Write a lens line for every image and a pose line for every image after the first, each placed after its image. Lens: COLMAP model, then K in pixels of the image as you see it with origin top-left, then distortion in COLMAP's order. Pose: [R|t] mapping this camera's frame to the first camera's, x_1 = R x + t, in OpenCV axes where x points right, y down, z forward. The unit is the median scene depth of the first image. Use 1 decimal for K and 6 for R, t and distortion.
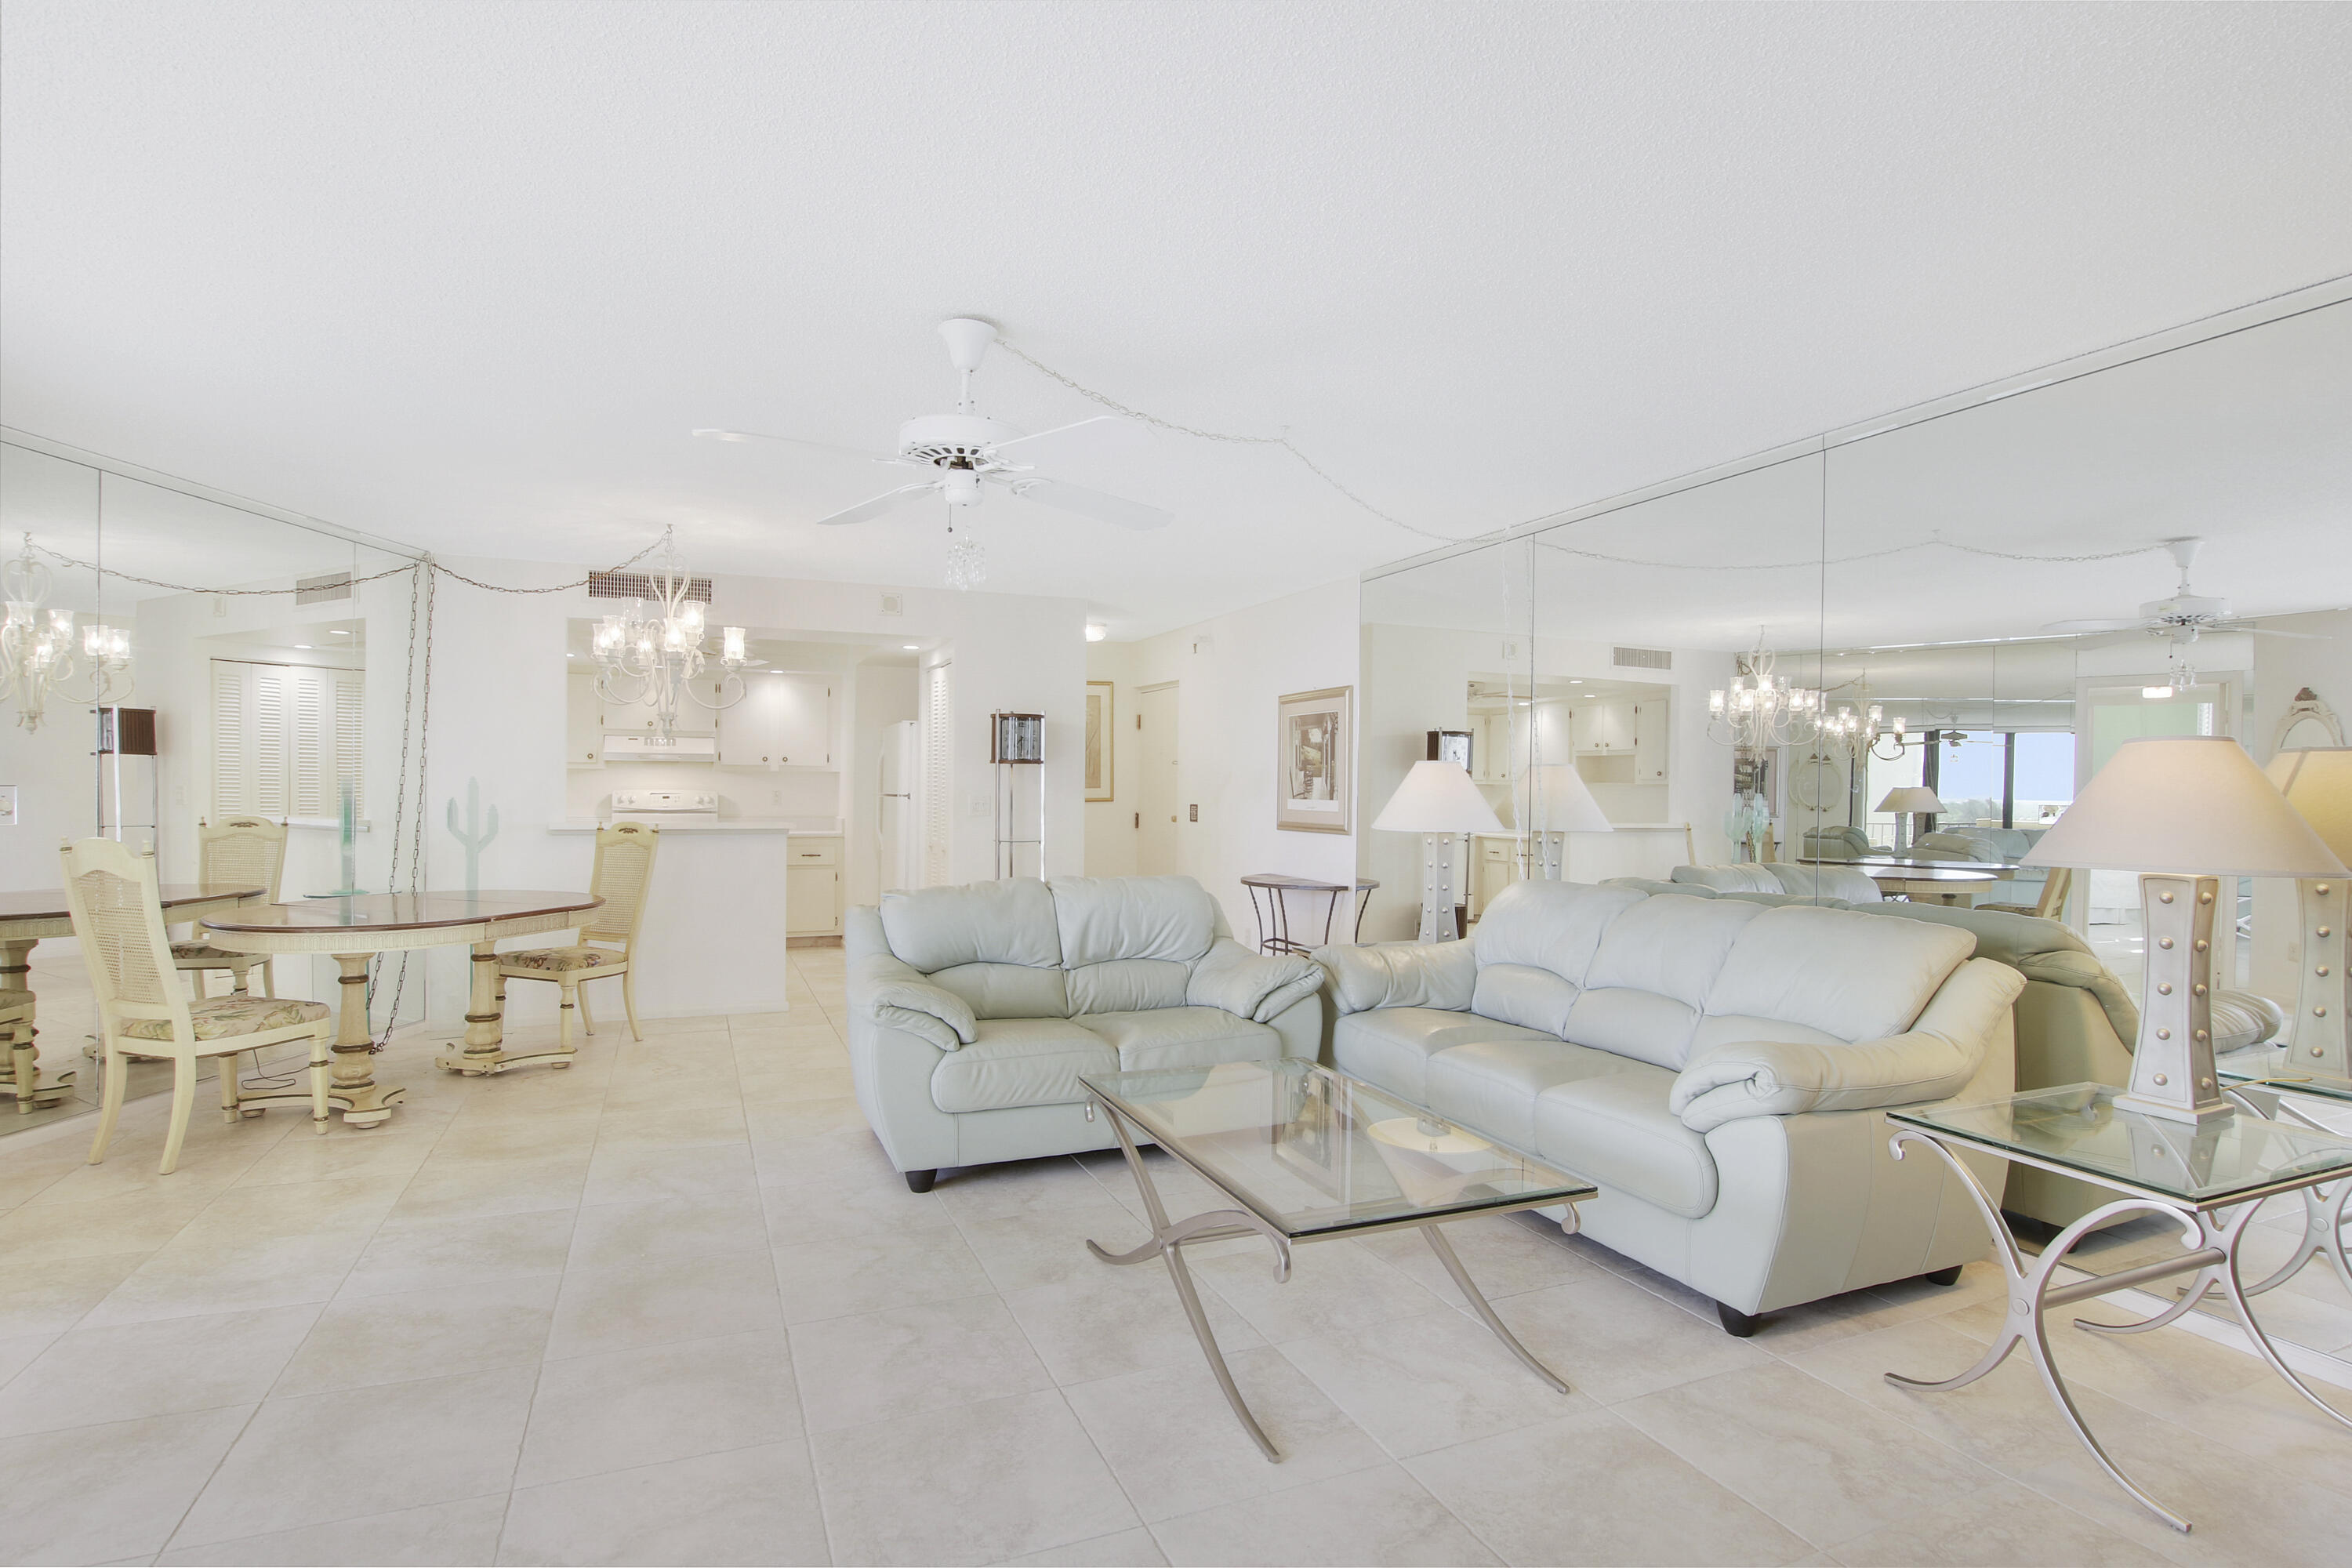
lens RADIAL K [[1218.5, 0, 1183.8], [0, 1218.5, 780.3], [0, 0, 1]] dist [-0.020121, 0.002113]
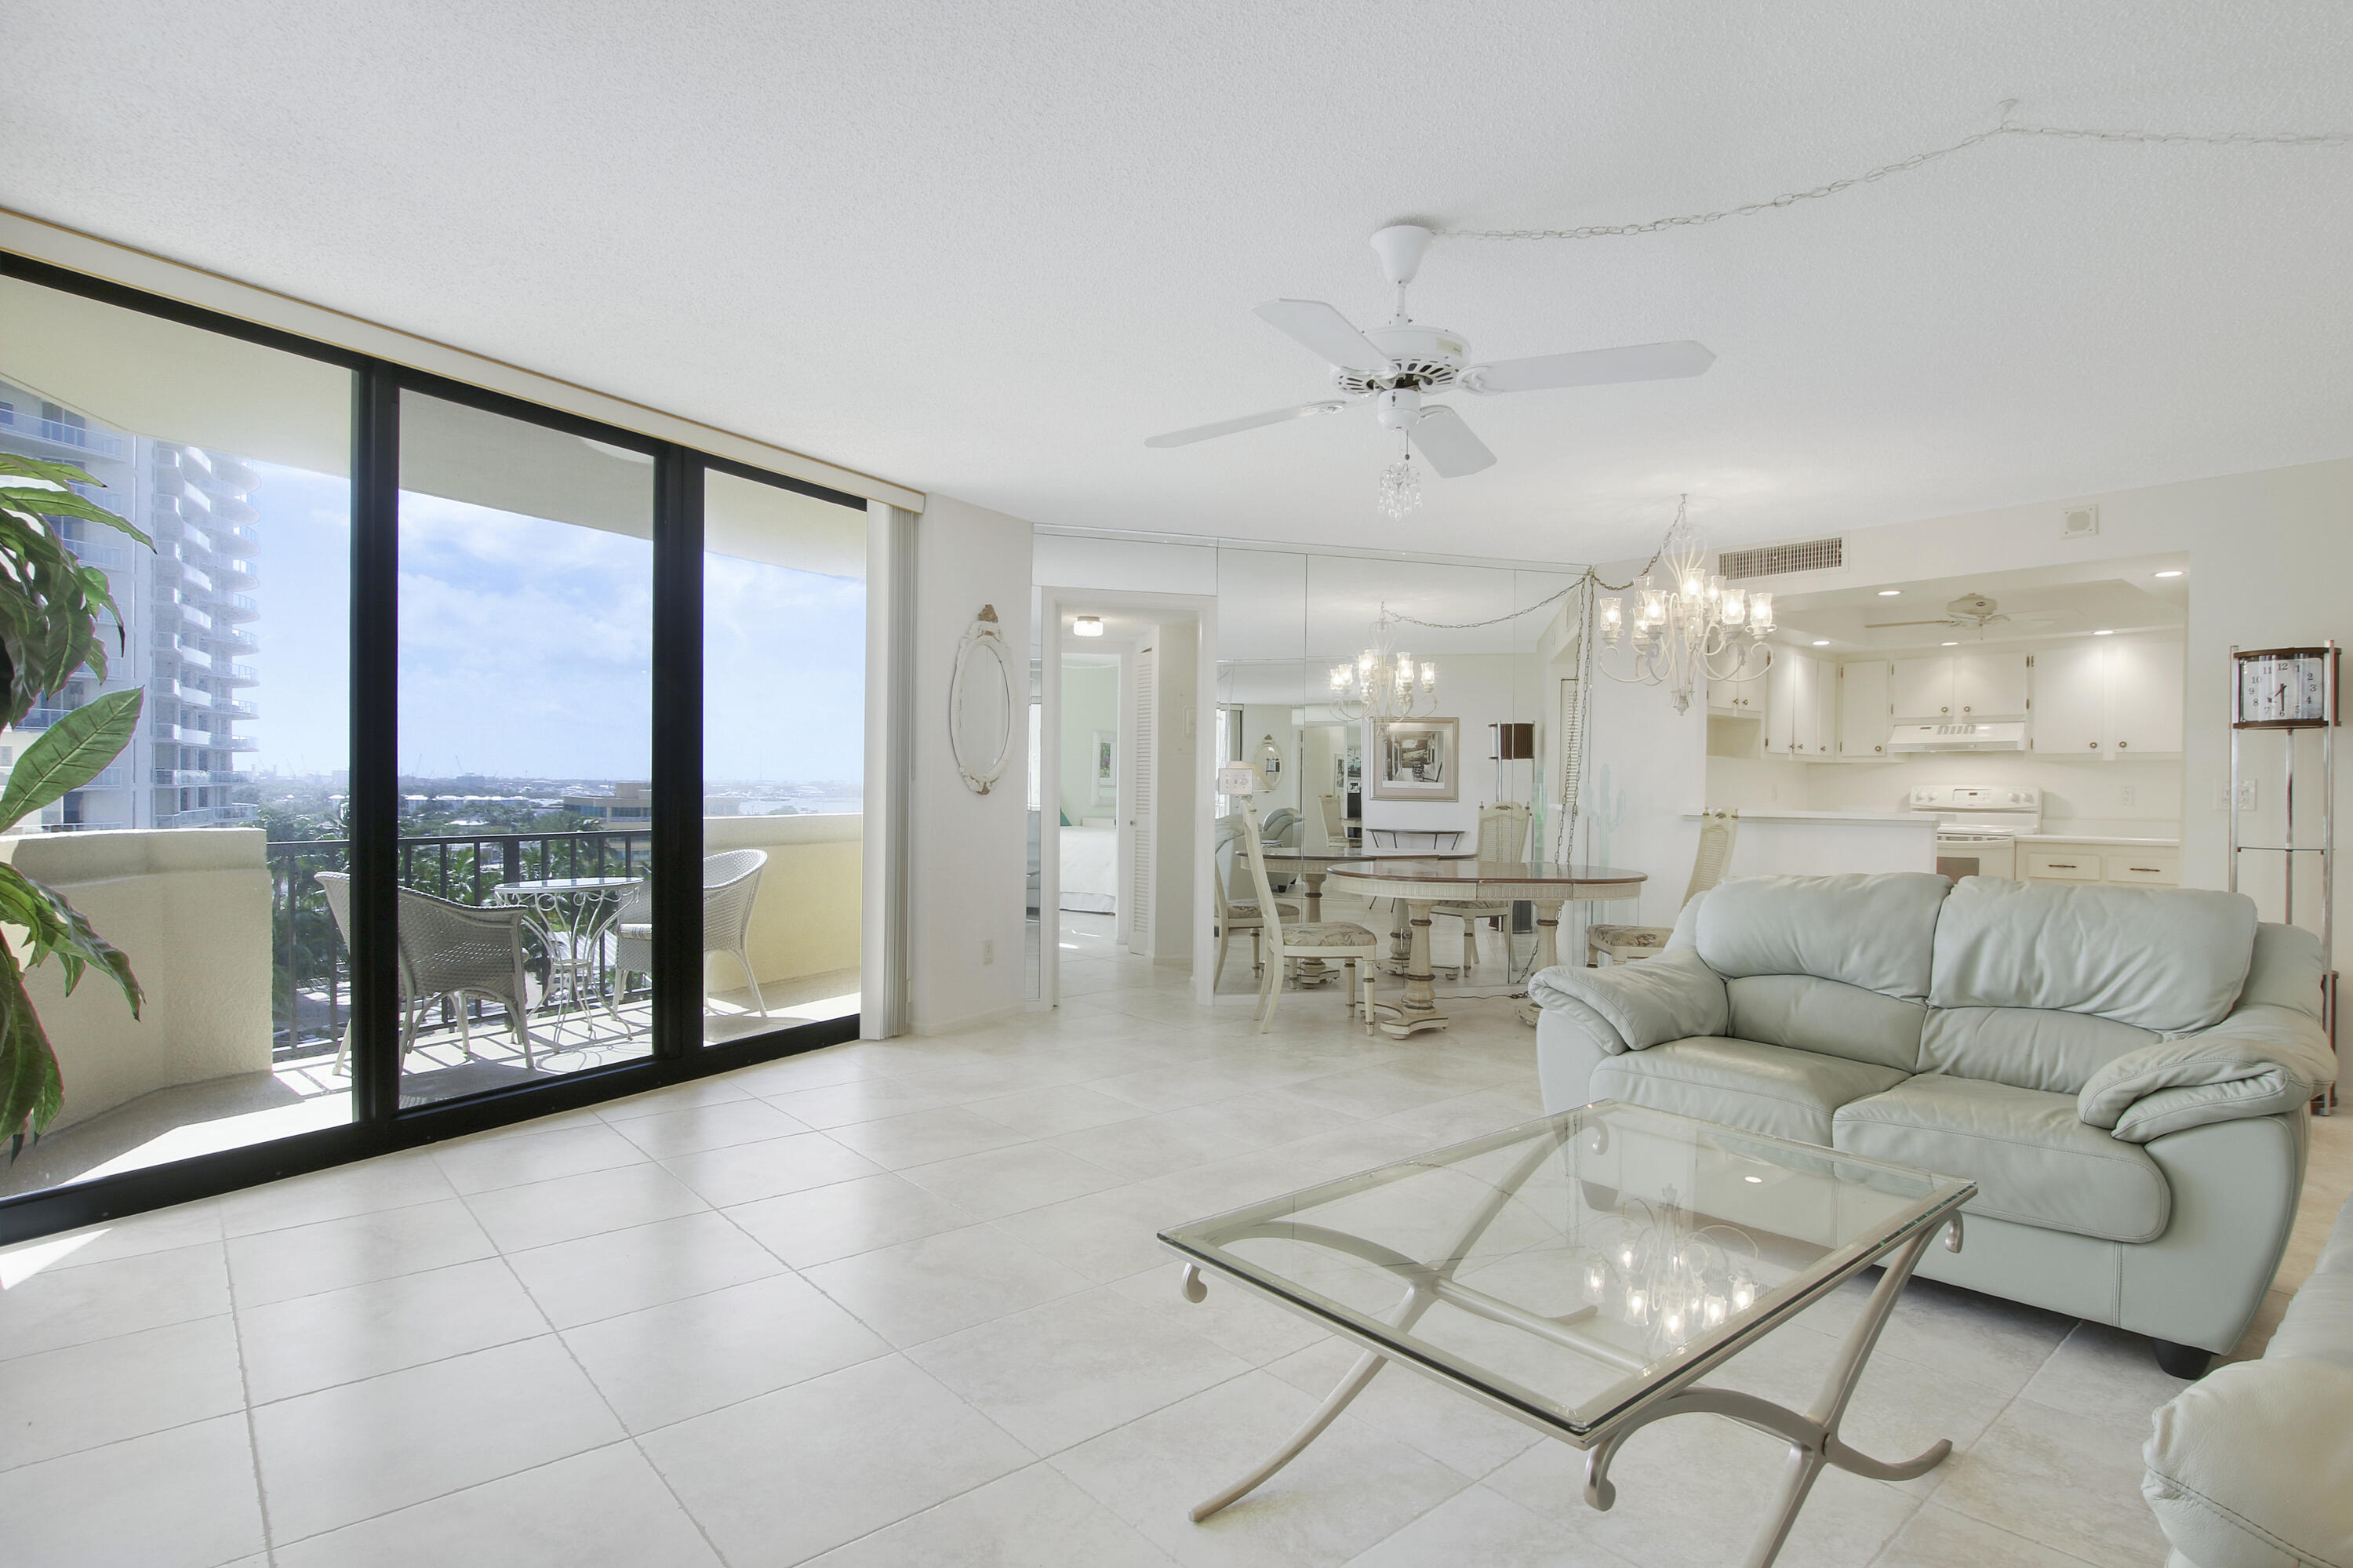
lens RADIAL K [[1219.1, 0, 1171.5], [0, 1219.1, 800.6], [0, 0, 1]] dist [-0.020121, 0.002113]
pose [[0.300236, 0.002786, -0.953861, 0.291539], [-0.003444, 0.999992, 0.001837, 0.025024], [0.953859, 0.002734, 0.300244, 0.249987]]
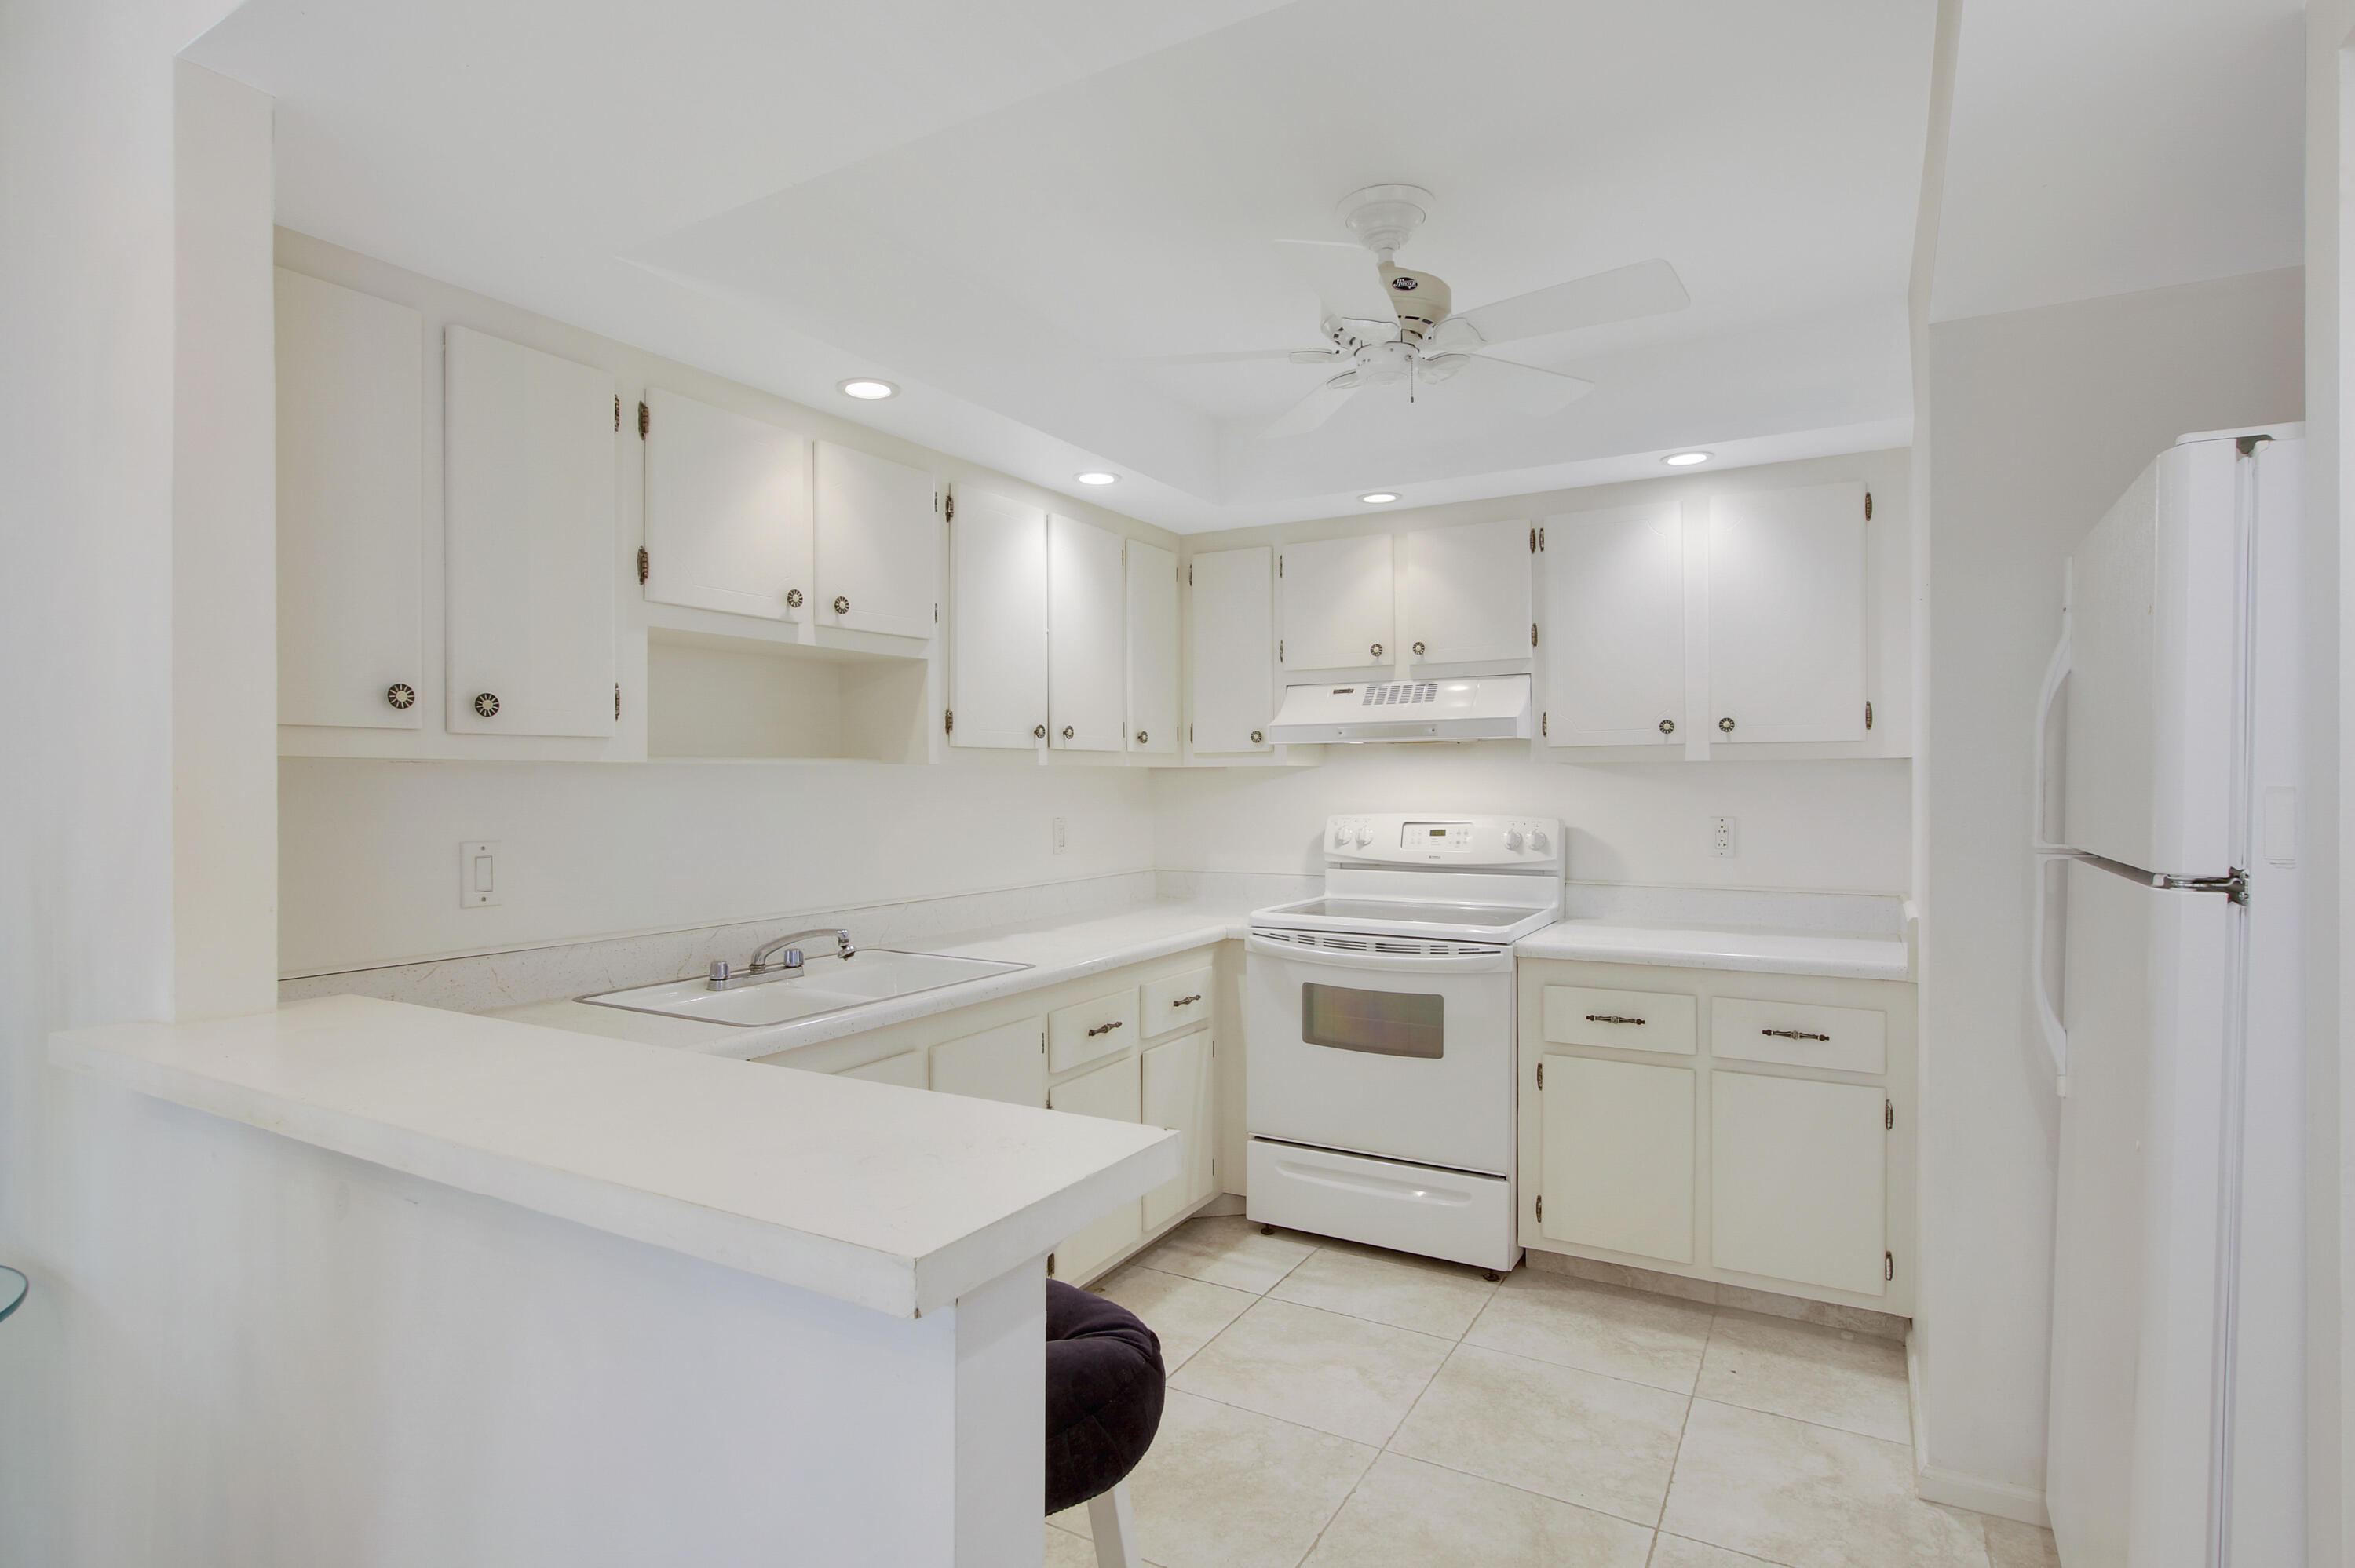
lens RADIAL K [[1219.9, 0, 1206.1], [0, 1219.9, 762.6], [0, 0, 1]] dist [-0.020121, 0.002113]
pose [[0.619390, -0.024759, -0.784693, -0.200734], [0.015990, 0.999693, -0.018920, -0.003567], [0.784920, -0.000828, 0.619596, 0.888711]]
